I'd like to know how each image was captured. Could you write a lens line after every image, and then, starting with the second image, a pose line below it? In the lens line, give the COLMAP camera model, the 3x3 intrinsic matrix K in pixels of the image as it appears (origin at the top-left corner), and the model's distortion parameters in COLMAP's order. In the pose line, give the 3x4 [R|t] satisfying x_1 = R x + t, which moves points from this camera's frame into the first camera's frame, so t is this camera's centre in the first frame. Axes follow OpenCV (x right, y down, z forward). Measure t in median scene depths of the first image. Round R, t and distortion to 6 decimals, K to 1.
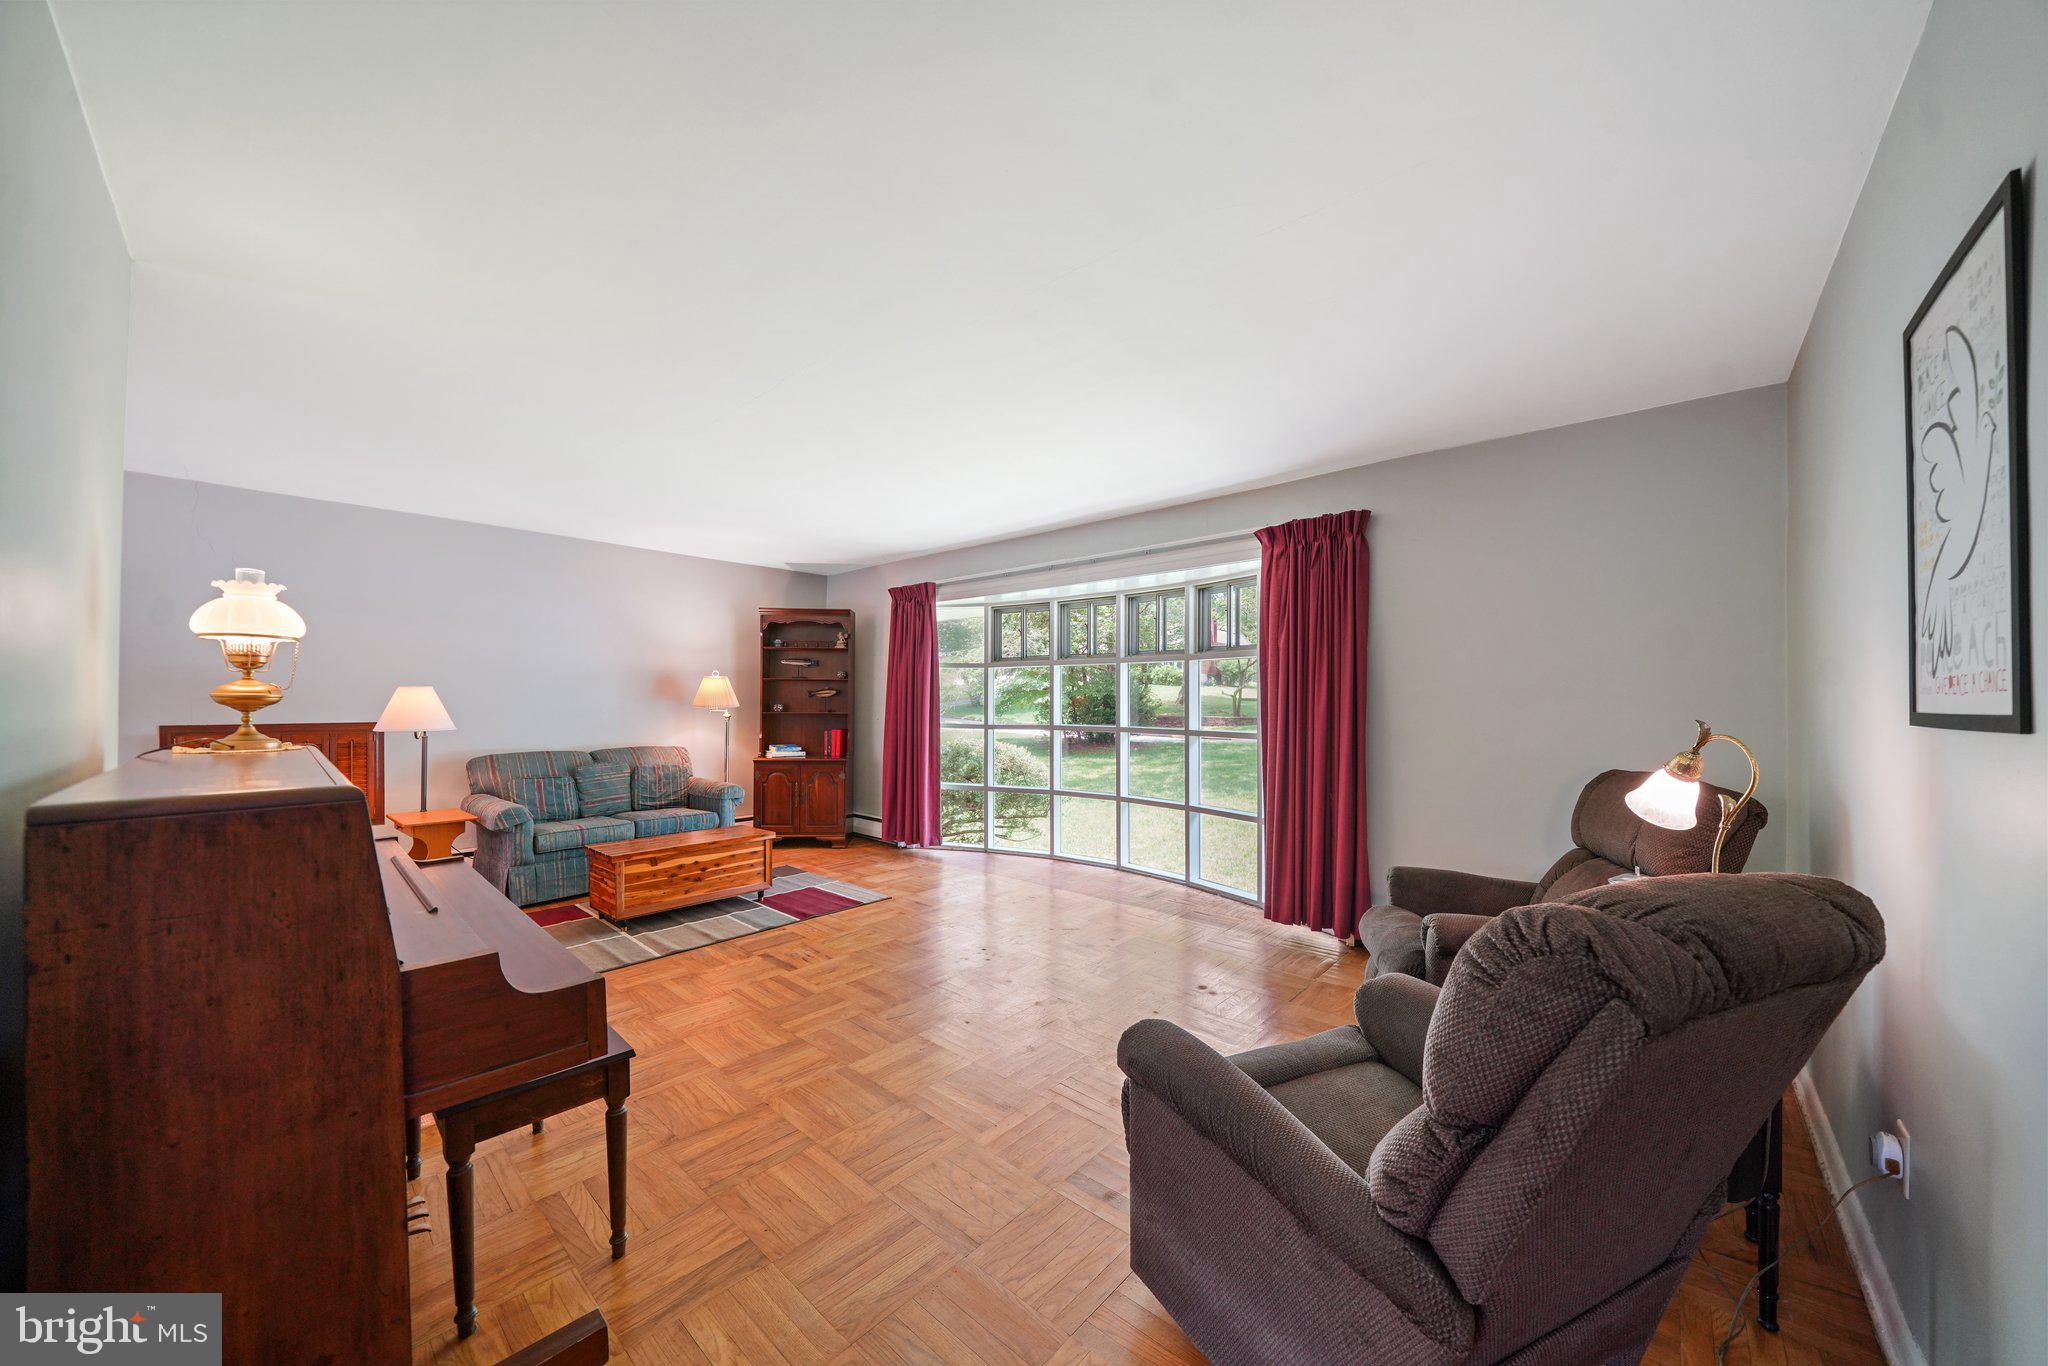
lens RADIAL K [[710.6, 0, 1030.4], [0, 710.6, 693.5], [0, 0, 1]] dist [-0.021243, 0.001893]
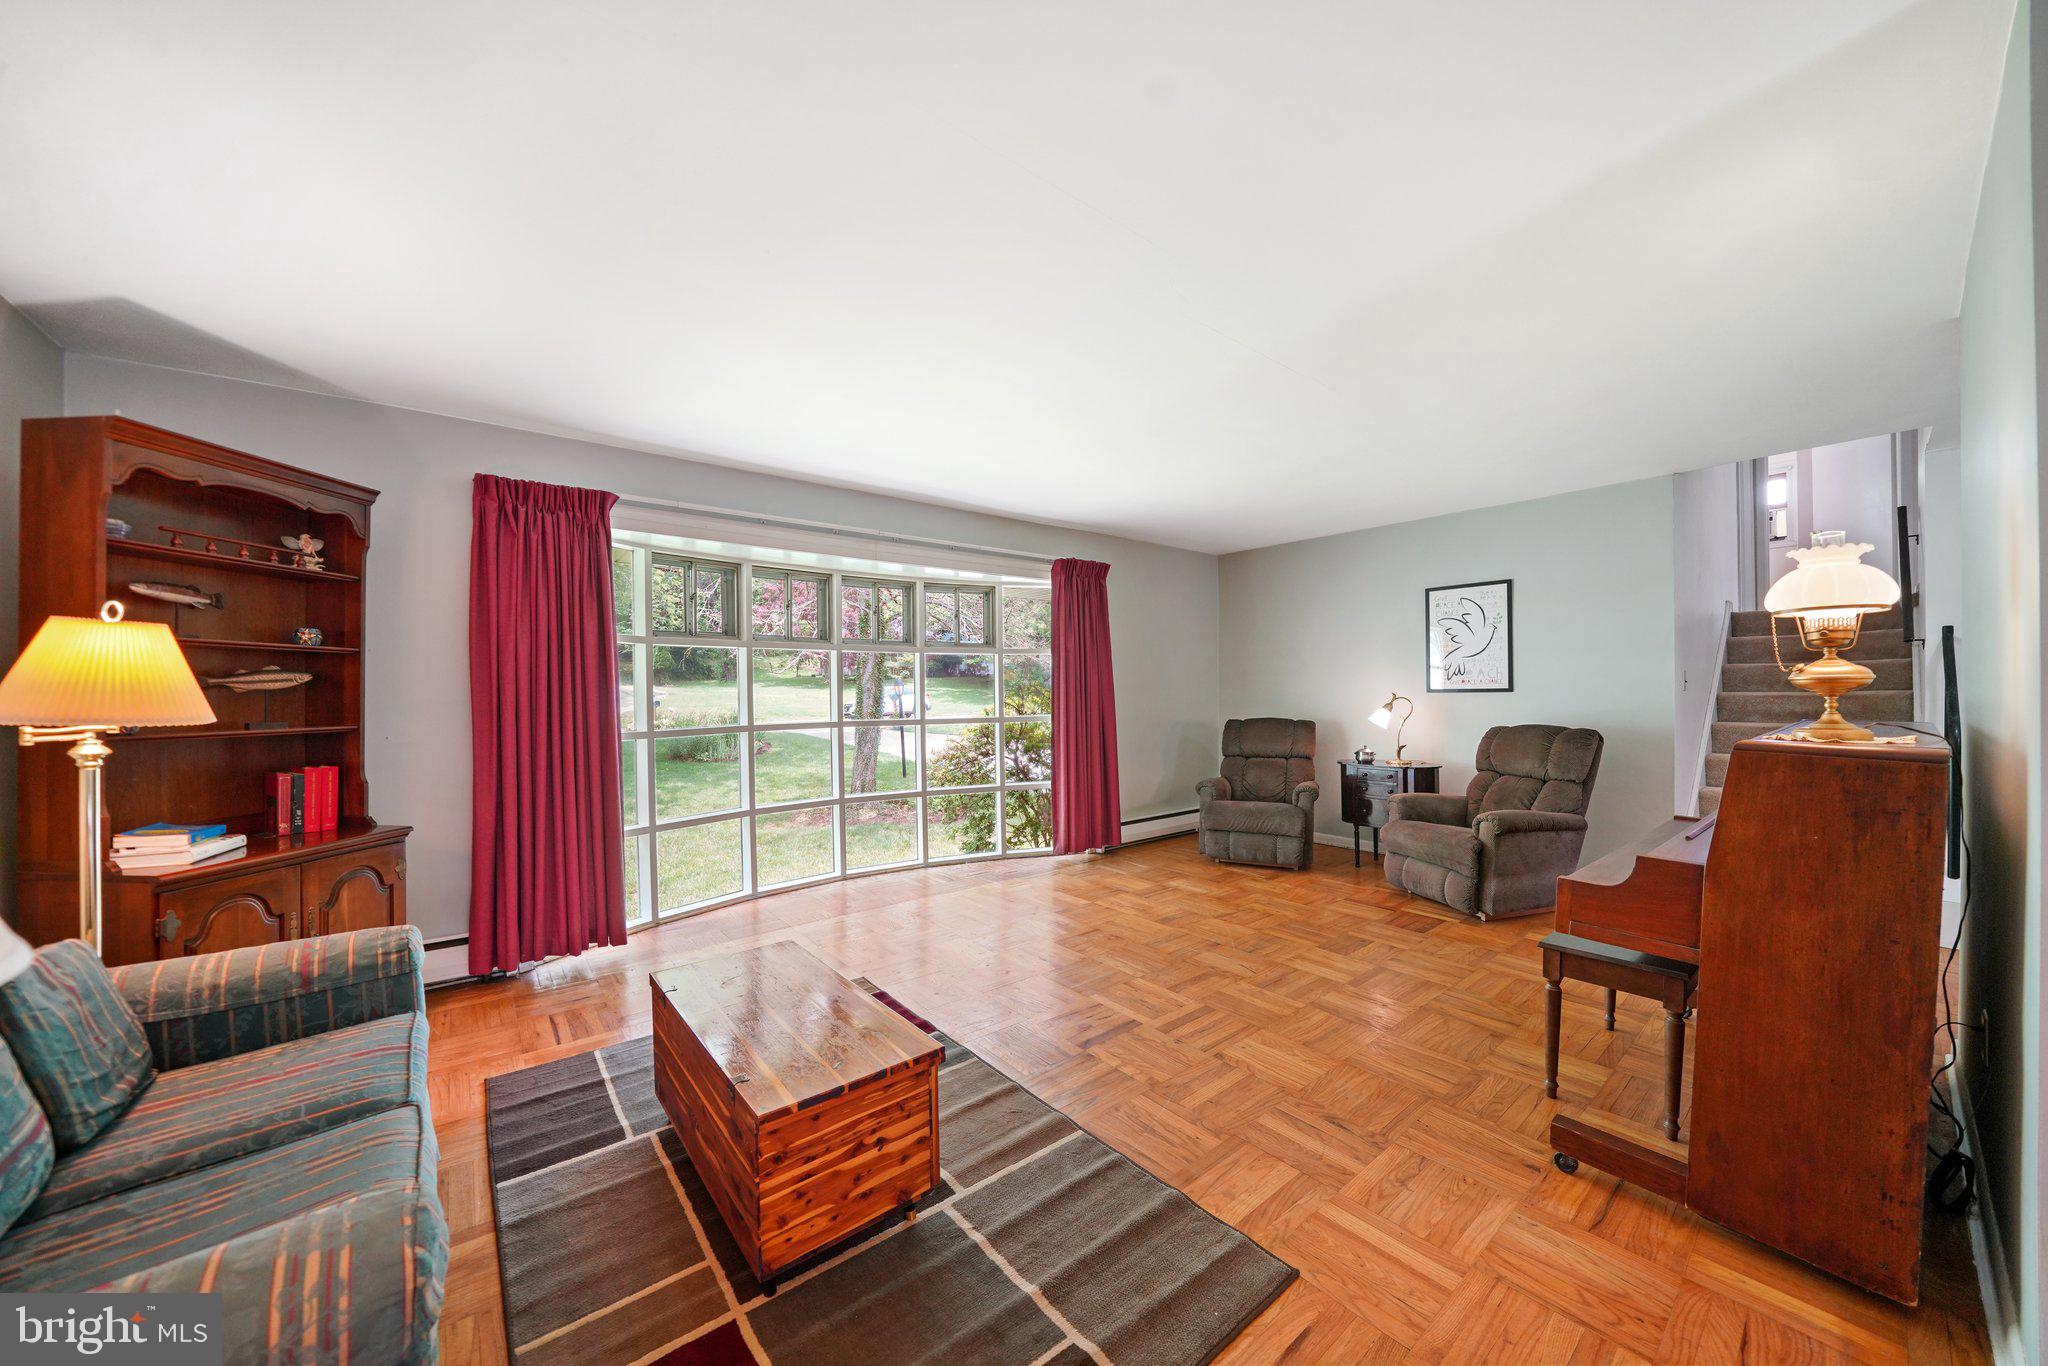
lens RADIAL K [[710.6, 0, 1030.4], [0, 710.6, 693.5], [0, 0, 1]] dist [-0.021243, 0.001893]
pose [[0.160837, -0.005695, 0.986965, -0.968200], [0.001549, 0.999984, 0.005518, 0.009094], [-0.986980, 0.000642, 0.160843, 0.833282]]
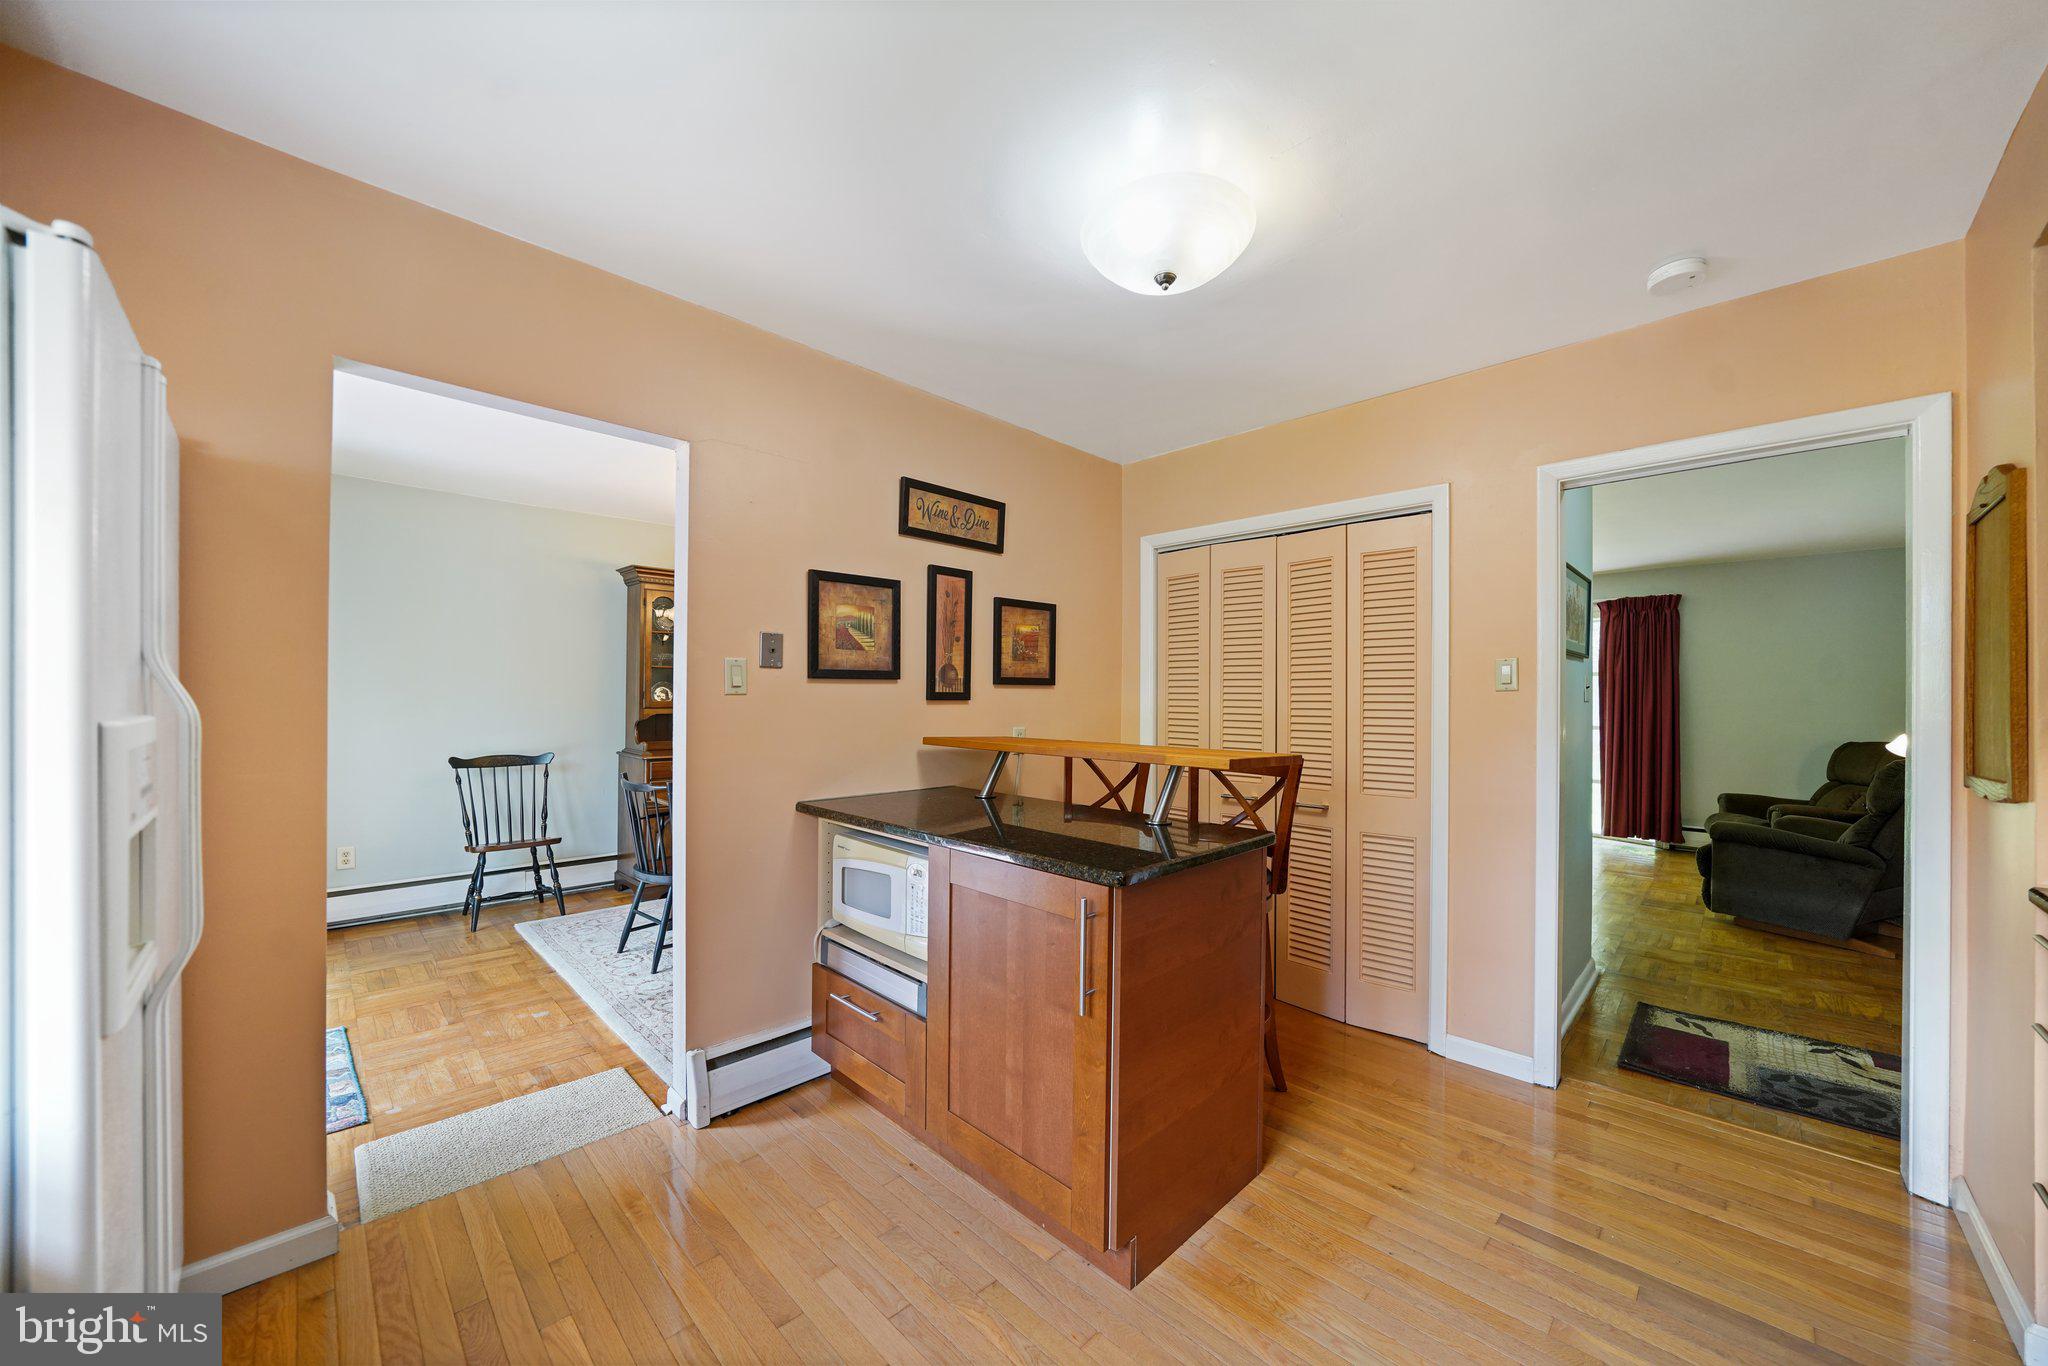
lens RADIAL K [[753.4, 0, 1047.0], [0, 753.4, 688.3], [0, 0, 1]] dist [-0.001152, -0.000262]
pose [[0.999864, 0.006676, -0.015092, -0.942312], [-0.006701, 0.999976, -0.001632, -0.016439], [0.015081, 0.001733, 0.999885, -0.779903]]
